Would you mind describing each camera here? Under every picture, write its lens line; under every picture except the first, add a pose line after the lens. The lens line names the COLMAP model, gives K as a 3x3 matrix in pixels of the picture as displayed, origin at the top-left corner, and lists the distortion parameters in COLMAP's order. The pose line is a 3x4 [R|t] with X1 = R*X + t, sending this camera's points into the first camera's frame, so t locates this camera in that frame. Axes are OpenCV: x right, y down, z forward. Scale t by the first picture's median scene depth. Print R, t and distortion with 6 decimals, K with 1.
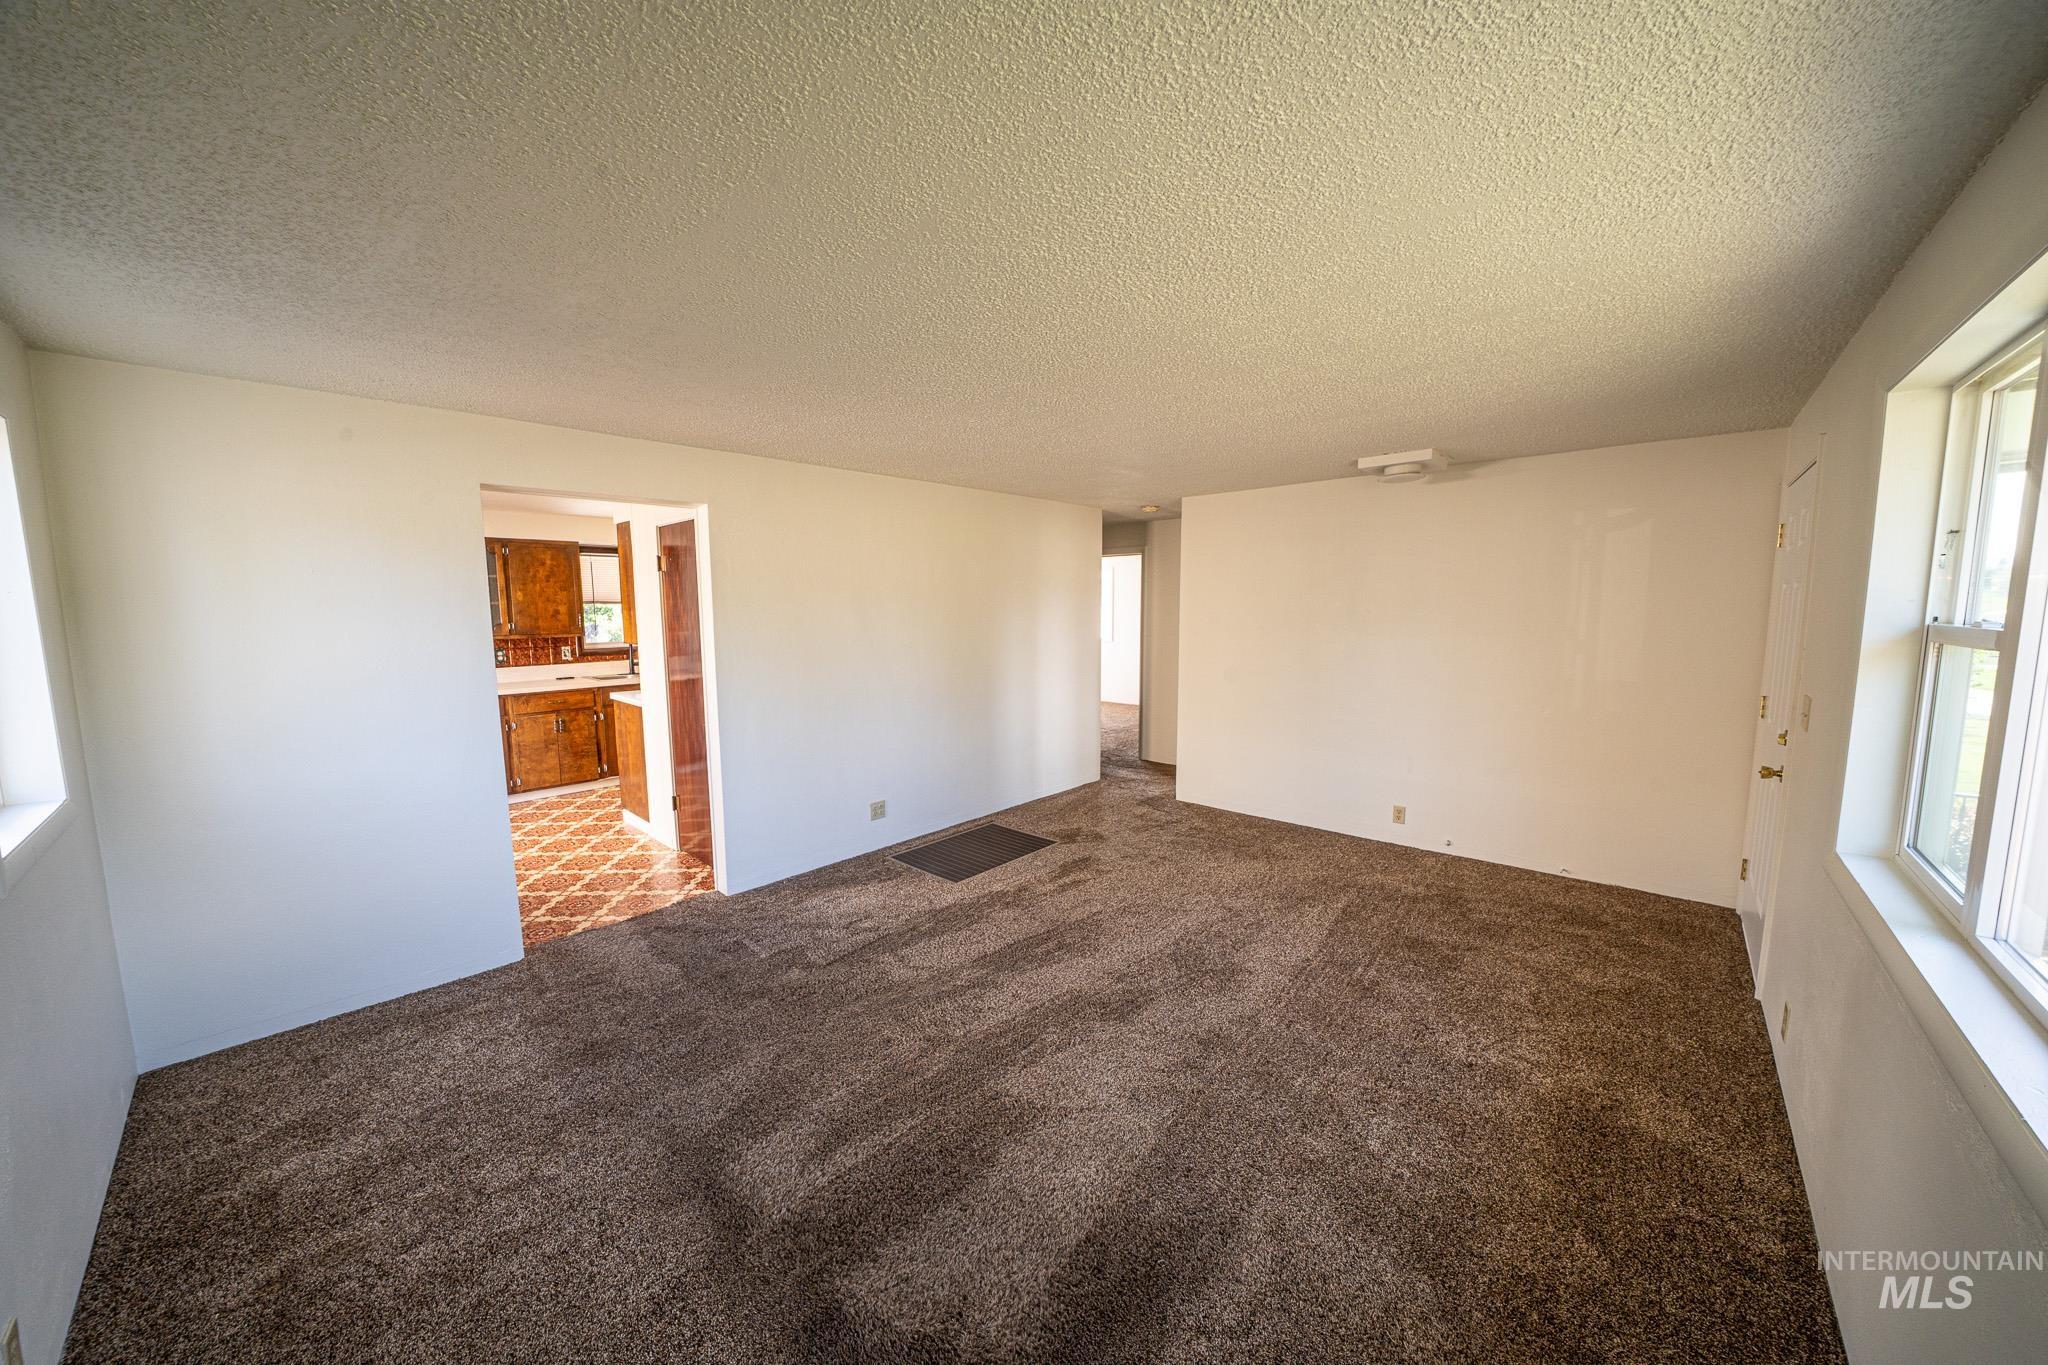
lens RADIAL K [[700.8, 0, 1020.0], [0, 700.8, 684.5], [0, 0, 1]] dist [-0.001938, -0.000117]
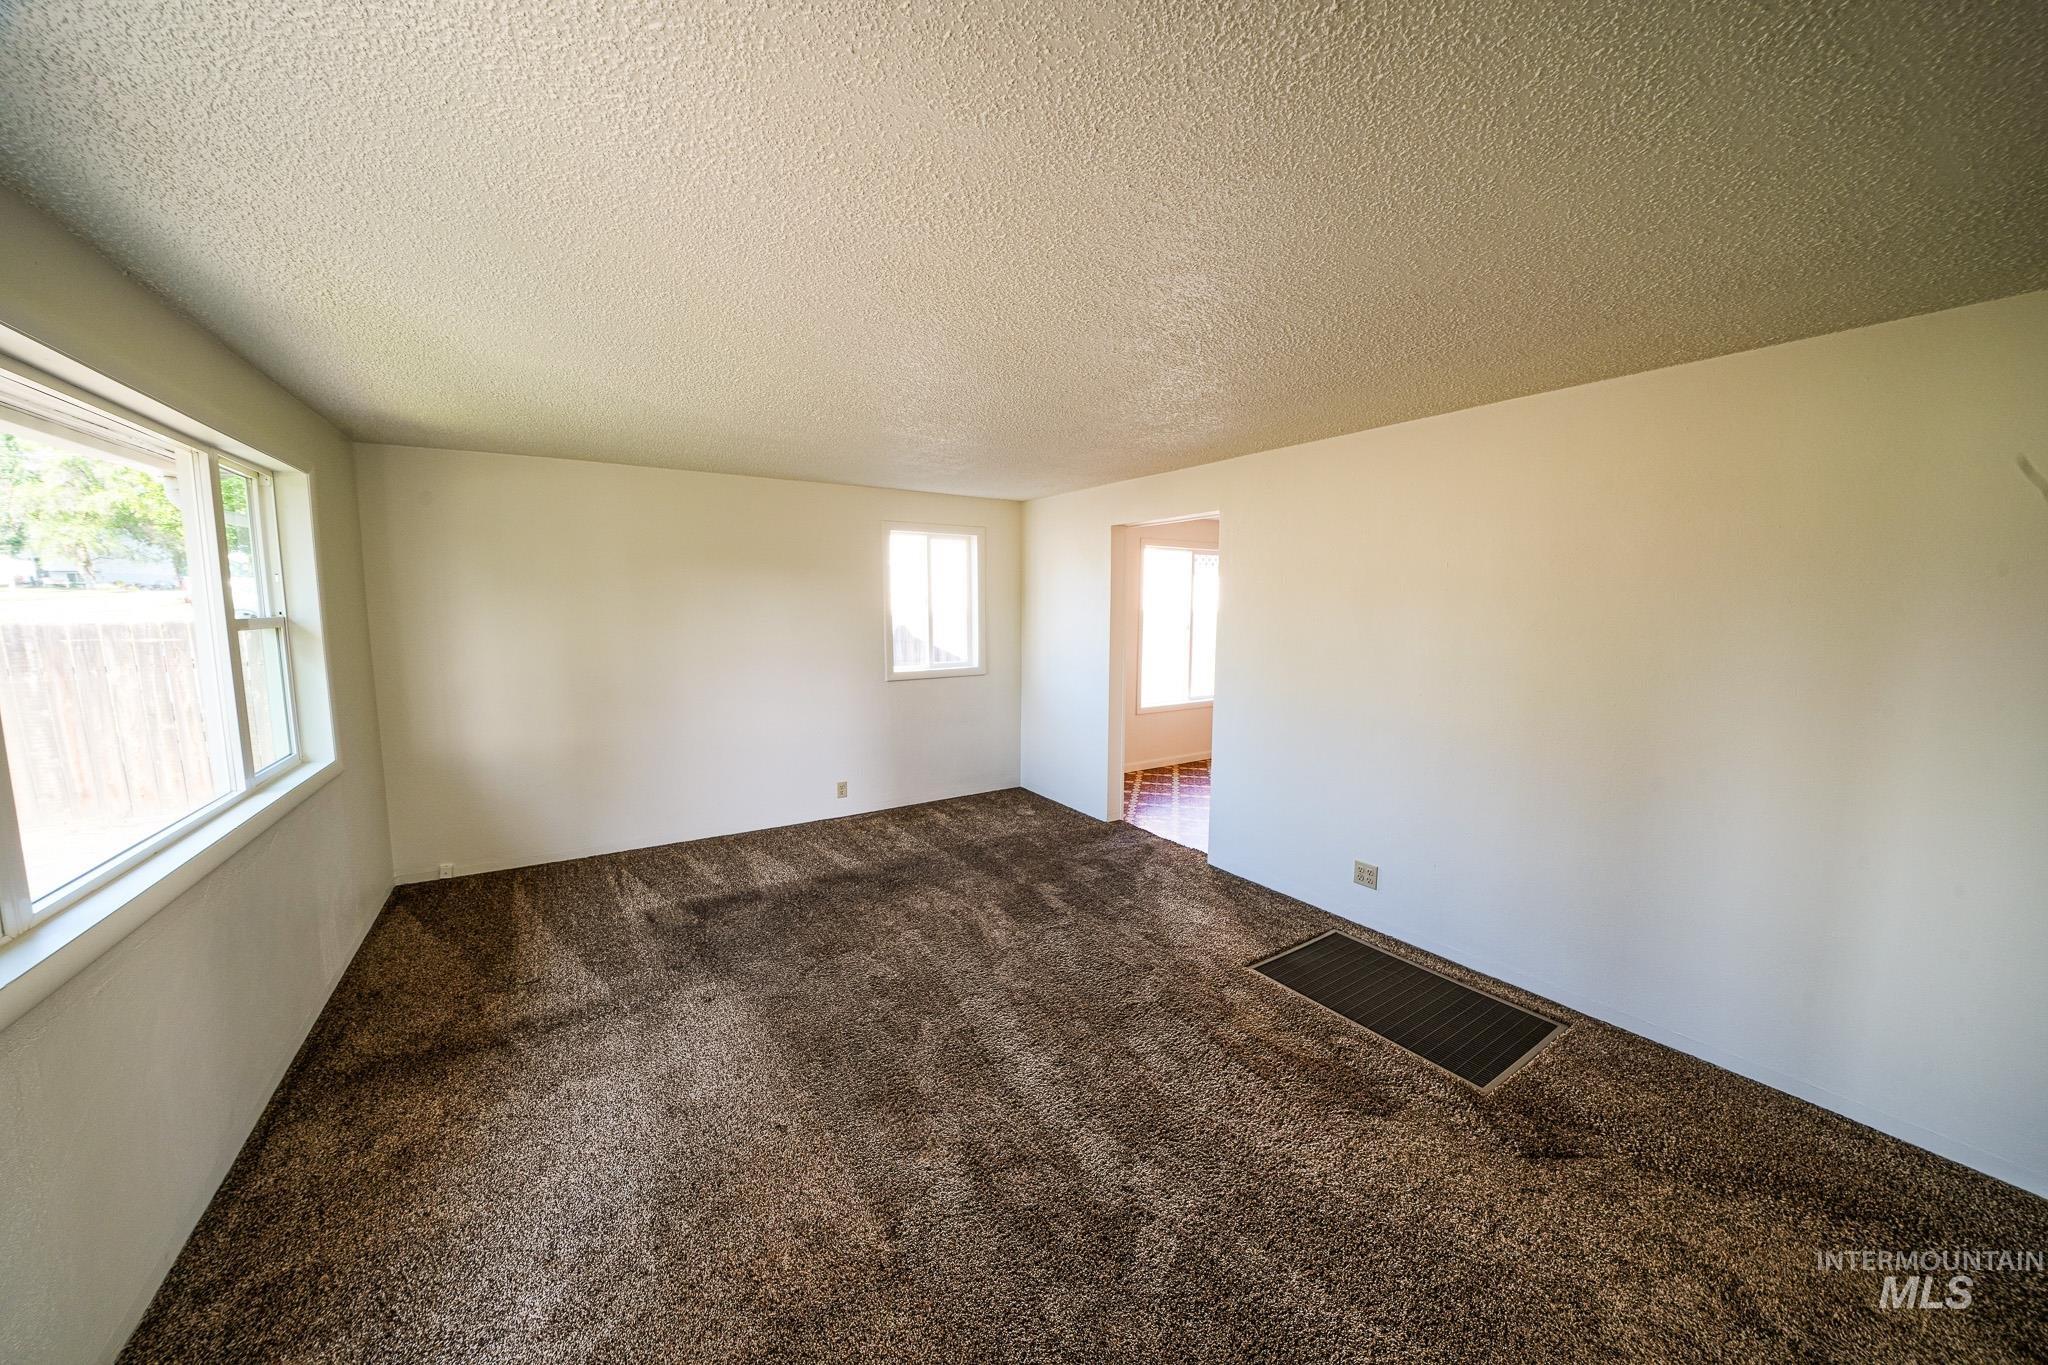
lens RADIAL K [[700.8, 0, 1020.5], [0, 700.8, 678.1], [0, 0, 1]] dist [-0.001938, -0.000117]
pose [[-0.241499, 0.111432, -0.963982, 0.589577], [-0.103150, 0.984809, 0.139681, -0.096791], [0.964903, 0.133168, -0.226337, 0.777628]]
